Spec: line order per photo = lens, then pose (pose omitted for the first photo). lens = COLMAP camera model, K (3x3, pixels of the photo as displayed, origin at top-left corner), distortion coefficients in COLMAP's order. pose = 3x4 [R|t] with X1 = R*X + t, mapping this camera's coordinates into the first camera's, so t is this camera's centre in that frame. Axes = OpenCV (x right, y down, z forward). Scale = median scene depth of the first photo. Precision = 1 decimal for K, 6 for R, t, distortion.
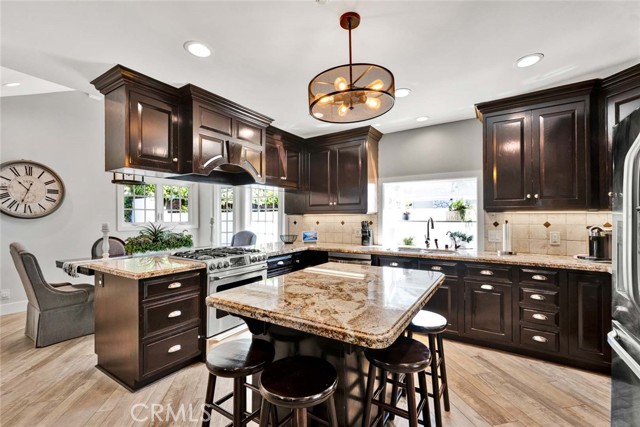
lens RADIAL K [[263.6, 0, 320.0], [0, 263.6, 213.5], [0, 0, 1]] dist [0.002149, 0.000051]
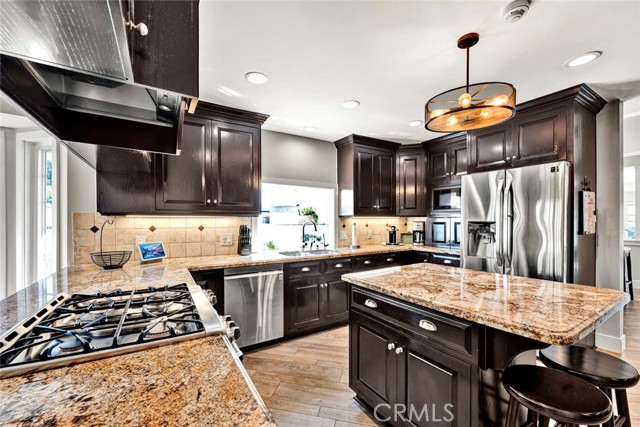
lens RADIAL K [[263.6, 0, 320.0], [0, 263.6, 213.5], [0, 0, 1]] dist [0.002149, 0.000051]
pose [[0.467536, 0.022128, 0.883697, -0.471895], [-0.015945, 0.999735, -0.016598, 0.001642], [-0.883830, -0.006330, 0.467765, 0.413720]]
